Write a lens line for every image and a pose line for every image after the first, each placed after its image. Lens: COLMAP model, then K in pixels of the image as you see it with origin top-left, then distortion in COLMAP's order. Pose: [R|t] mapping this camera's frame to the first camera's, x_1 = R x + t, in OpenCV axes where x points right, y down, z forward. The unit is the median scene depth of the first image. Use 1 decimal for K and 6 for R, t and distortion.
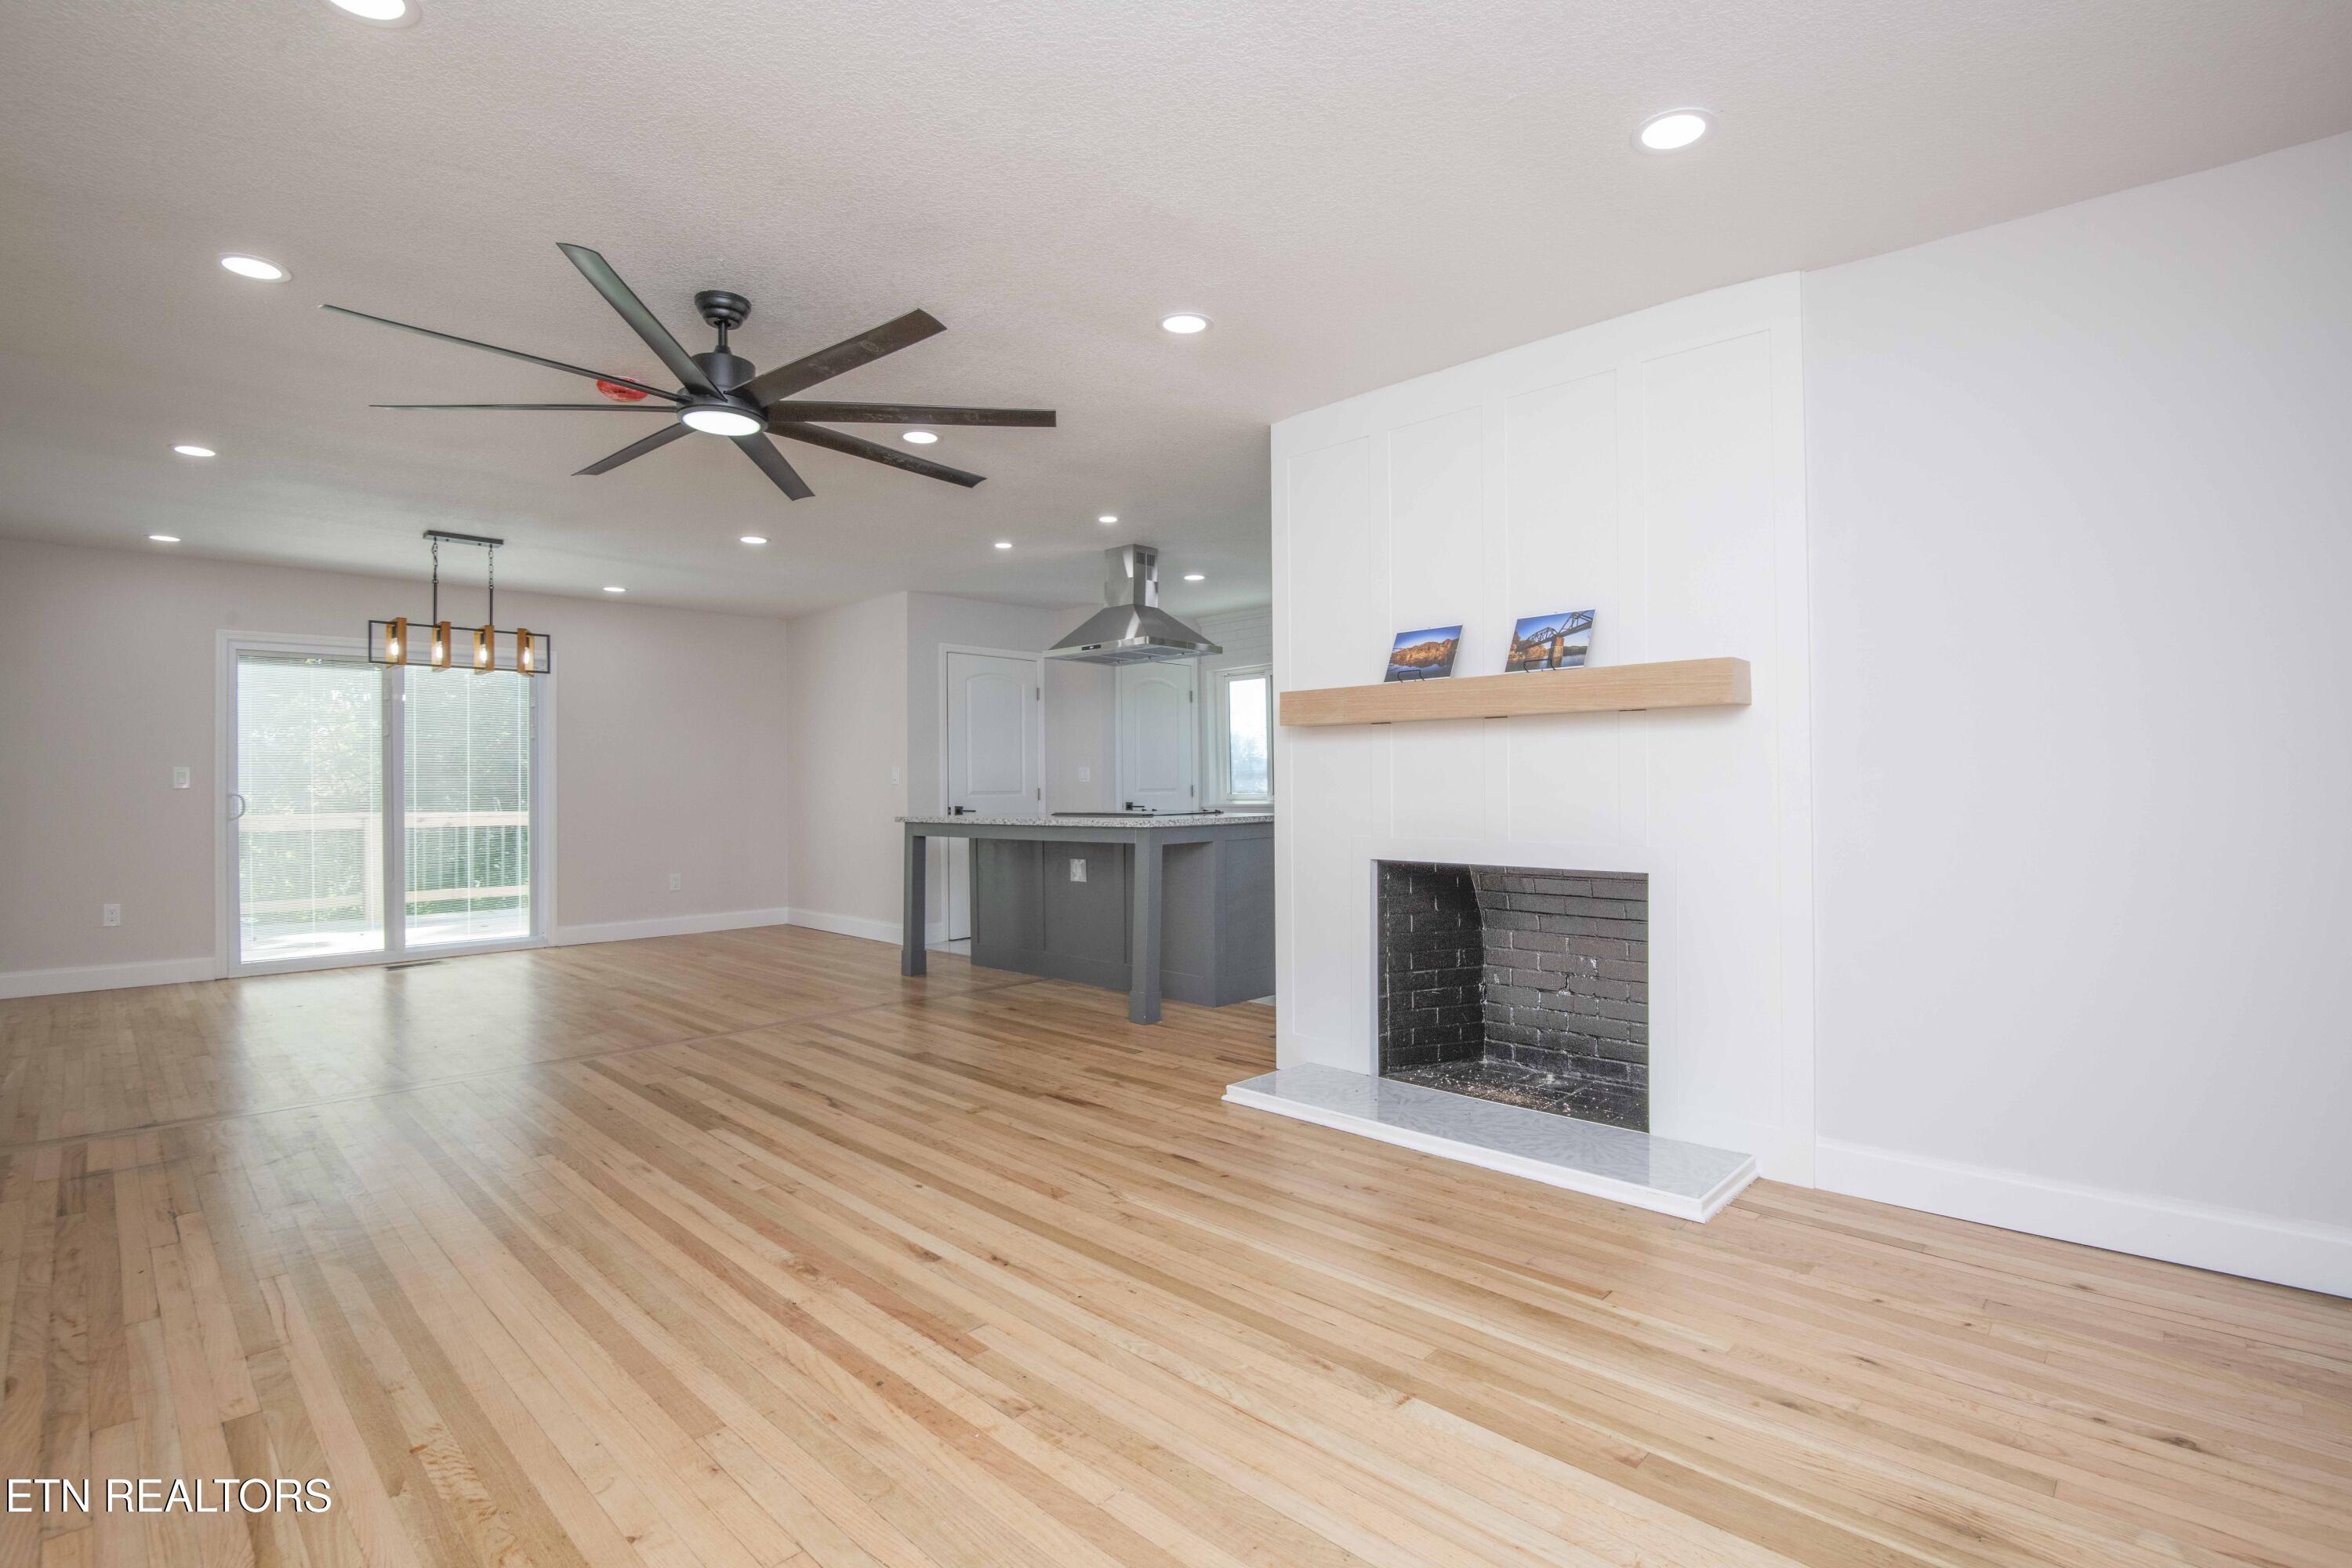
lens RADIAL K [[1091.6, 0, 1214.4], [0, 1091.6, 753.0], [0, 0, 1]] dist [0.000496, -0.031150]
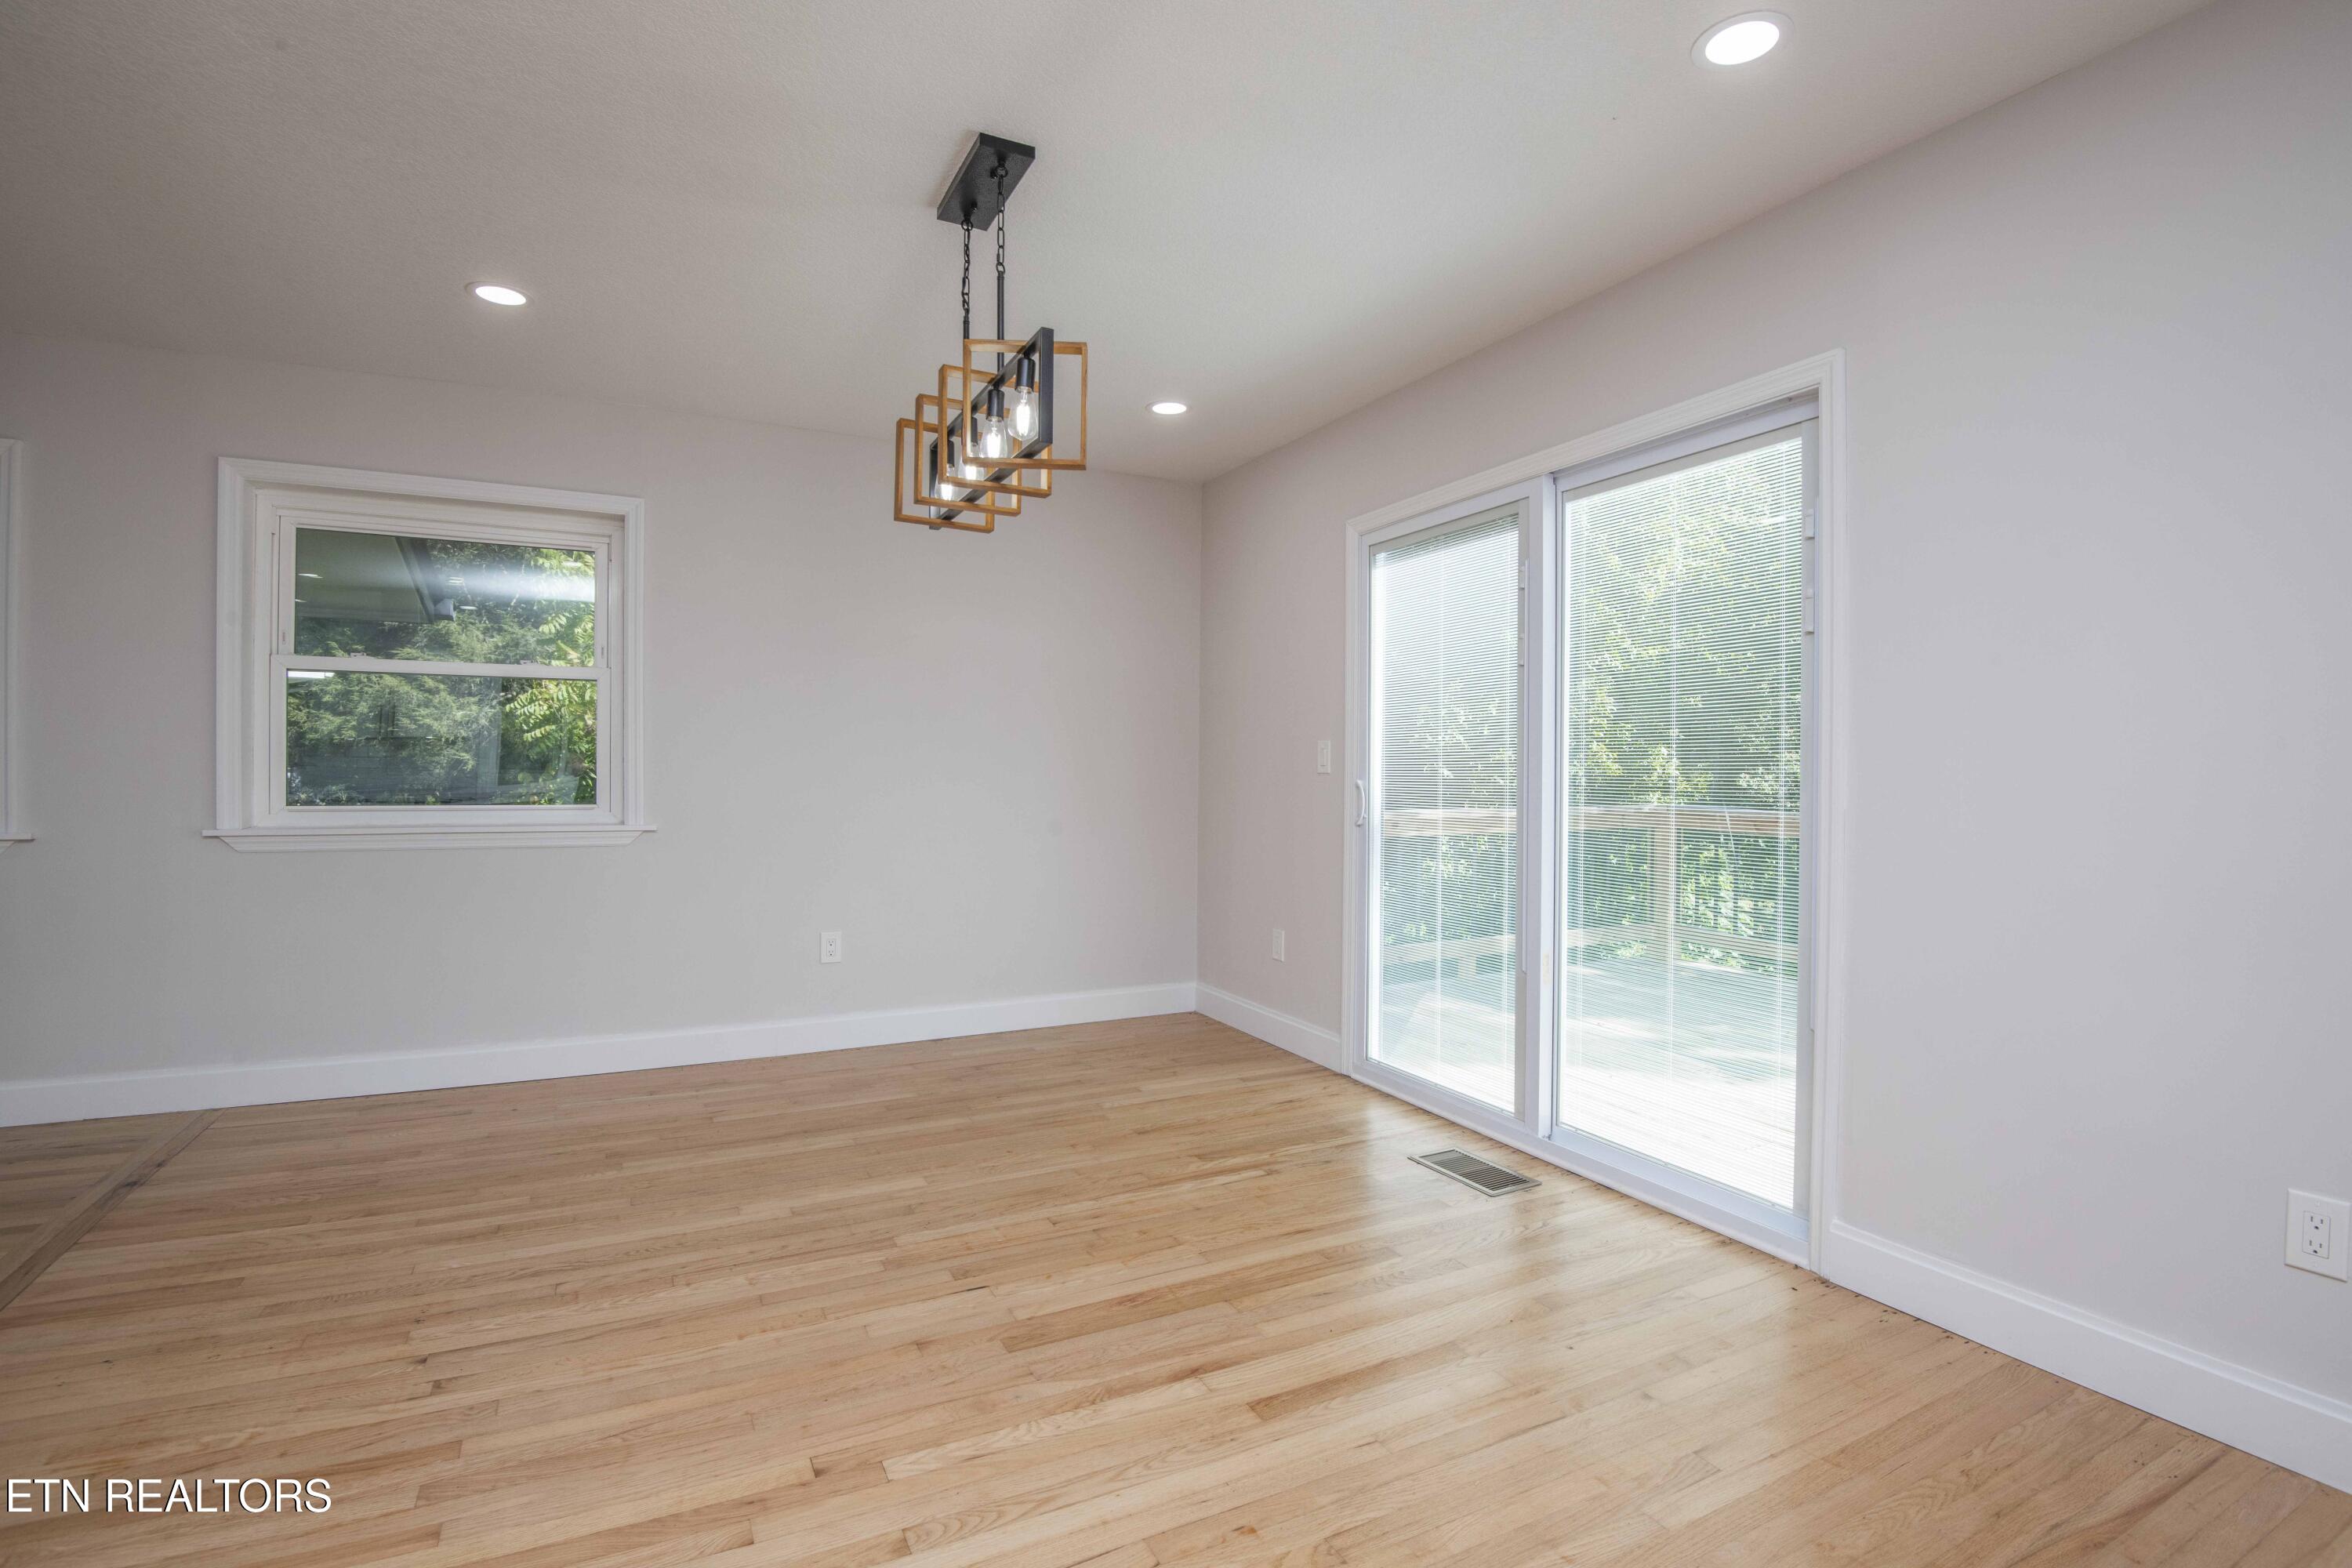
lens RADIAL K [[1084.5, 0, 1186.5], [0, 1084.5, 783.1], [0, 0, 1]] dist [-0.001176, -0.027839]
pose [[-0.342883, 0.021249, -0.939138, -0.468194], [0.023683, 0.999622, 0.013971, 0.043690], [0.939079, -0.017451, -0.343257, 1.799486]]
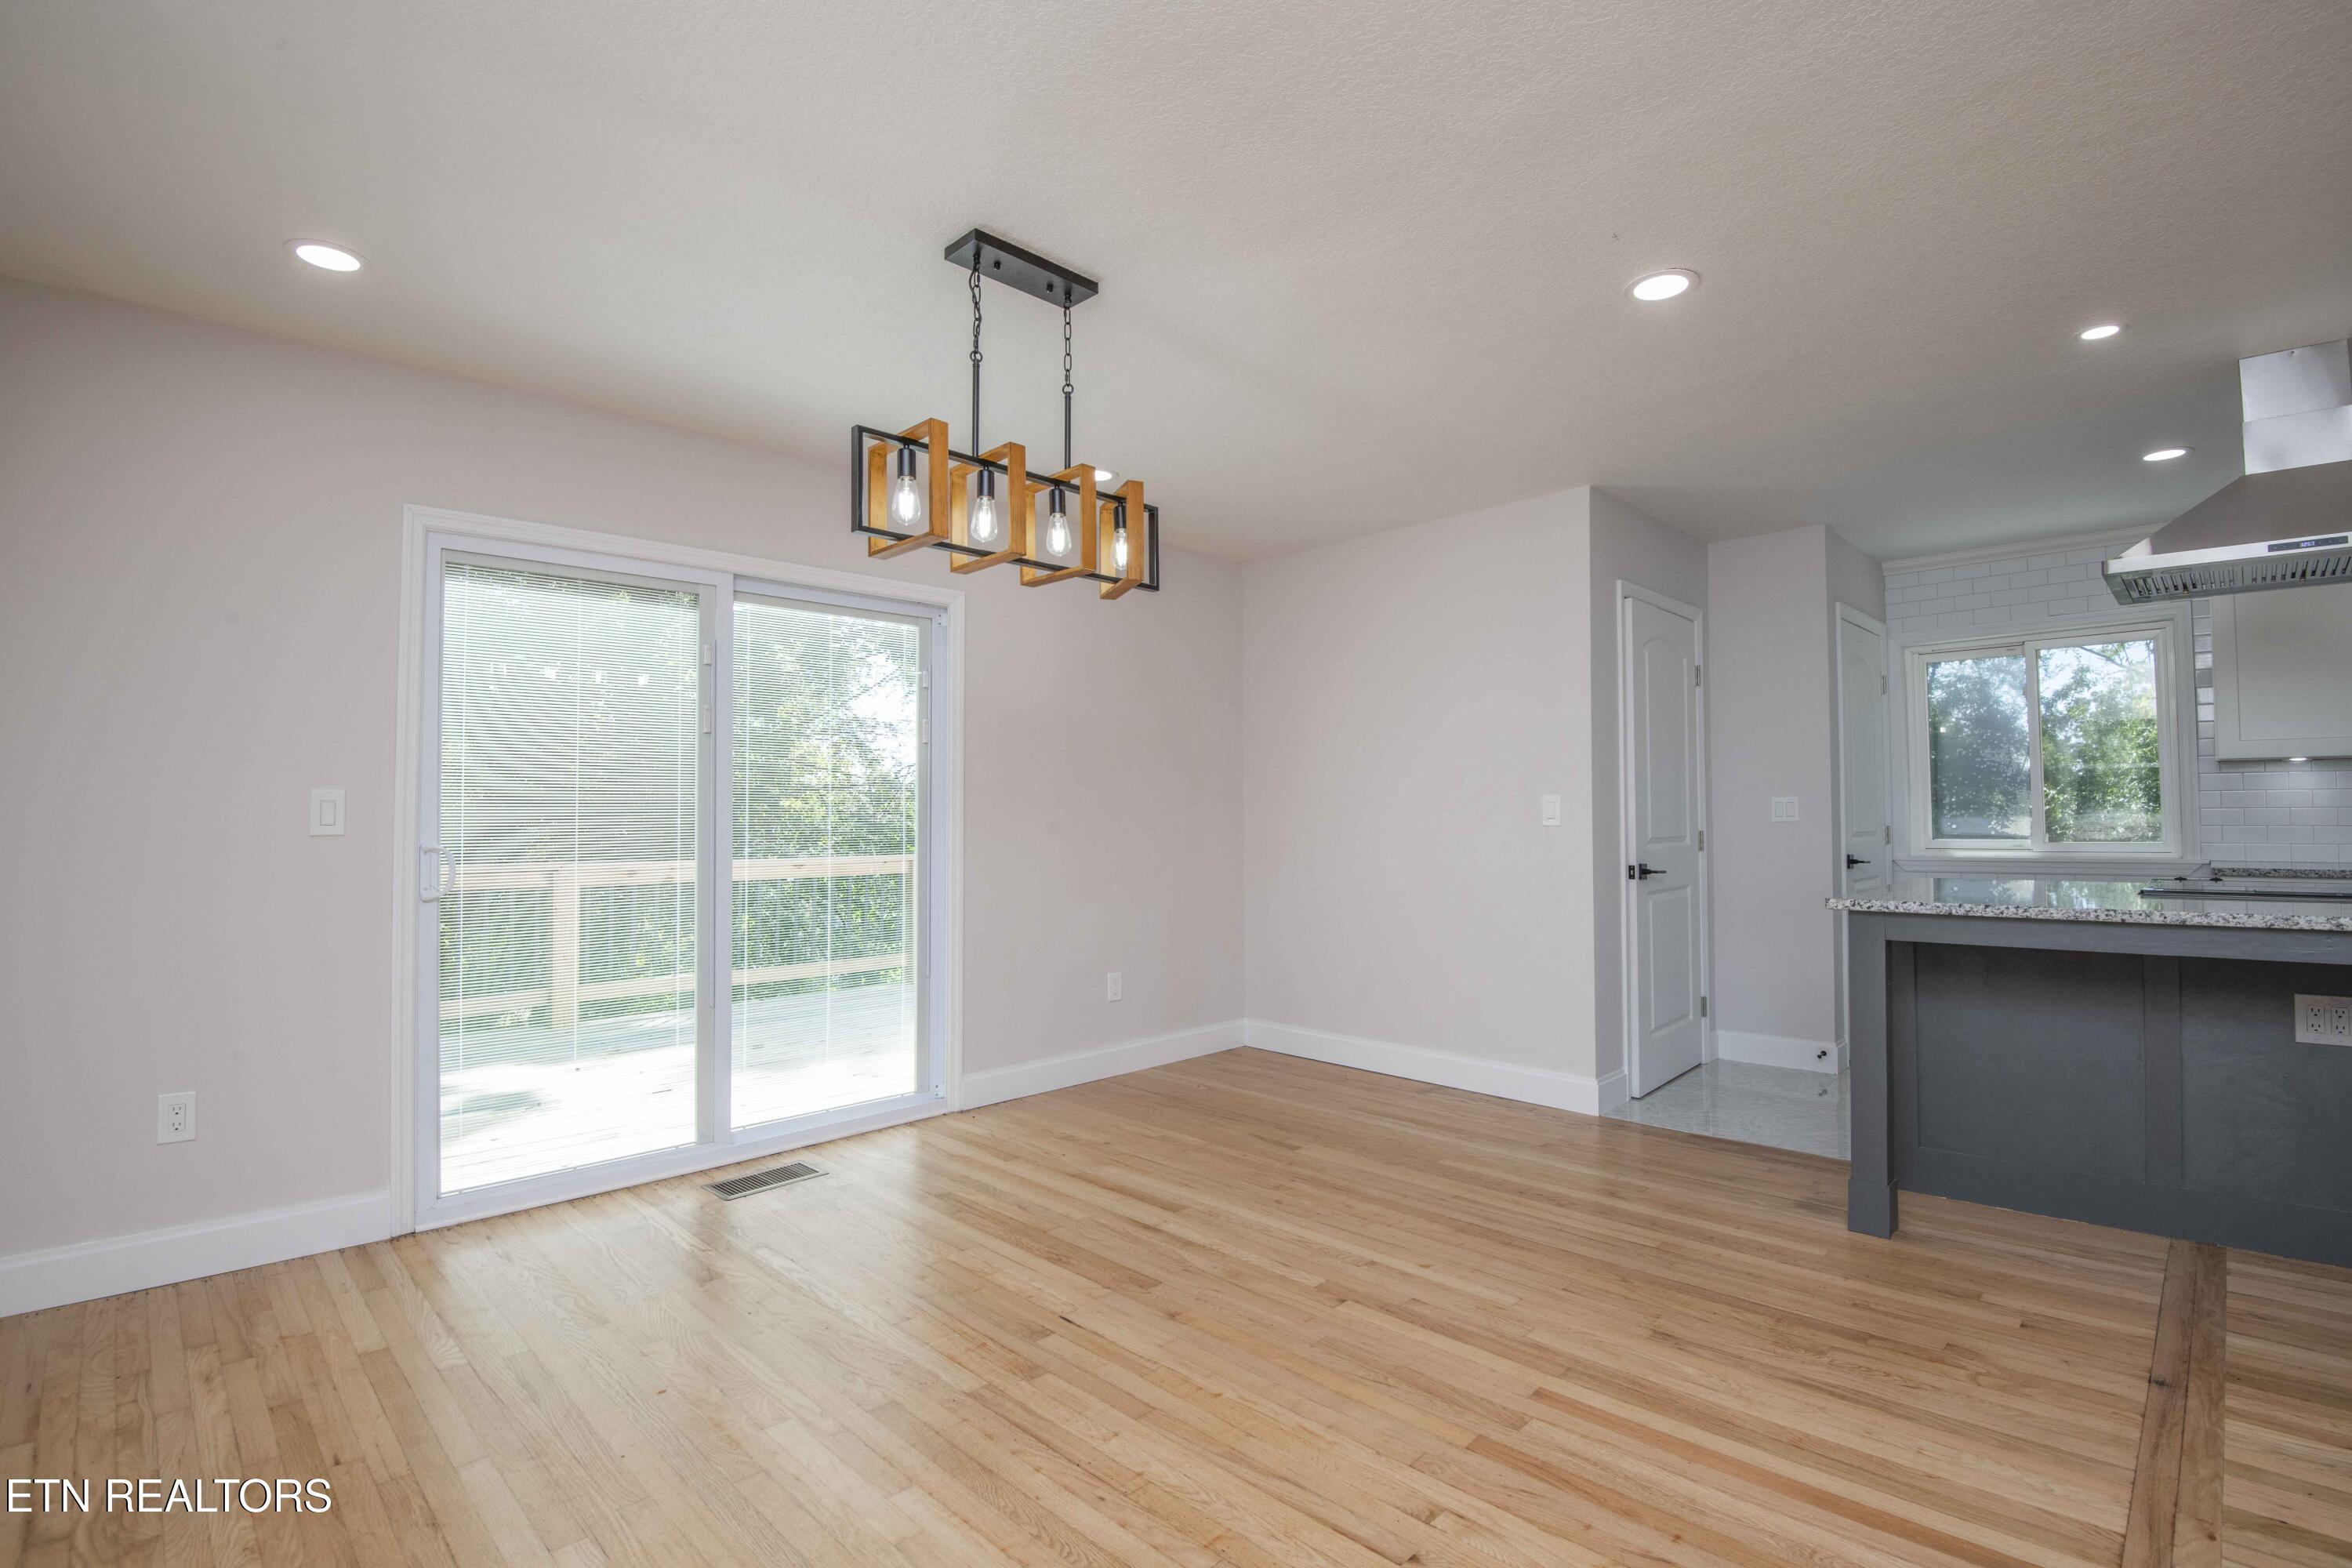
lens RADIAL K [[1099.3, 0, 1185.8], [0, 1099.3, 781.1], [0, 0, 1]] dist [-0.021234, -0.013346]
pose [[0.999545, 0.006259, -0.029516, -0.902232], [-0.006451, 0.999959, -0.006402, 0.015723], [0.029475, 0.006589, 0.999544, 0.828937]]
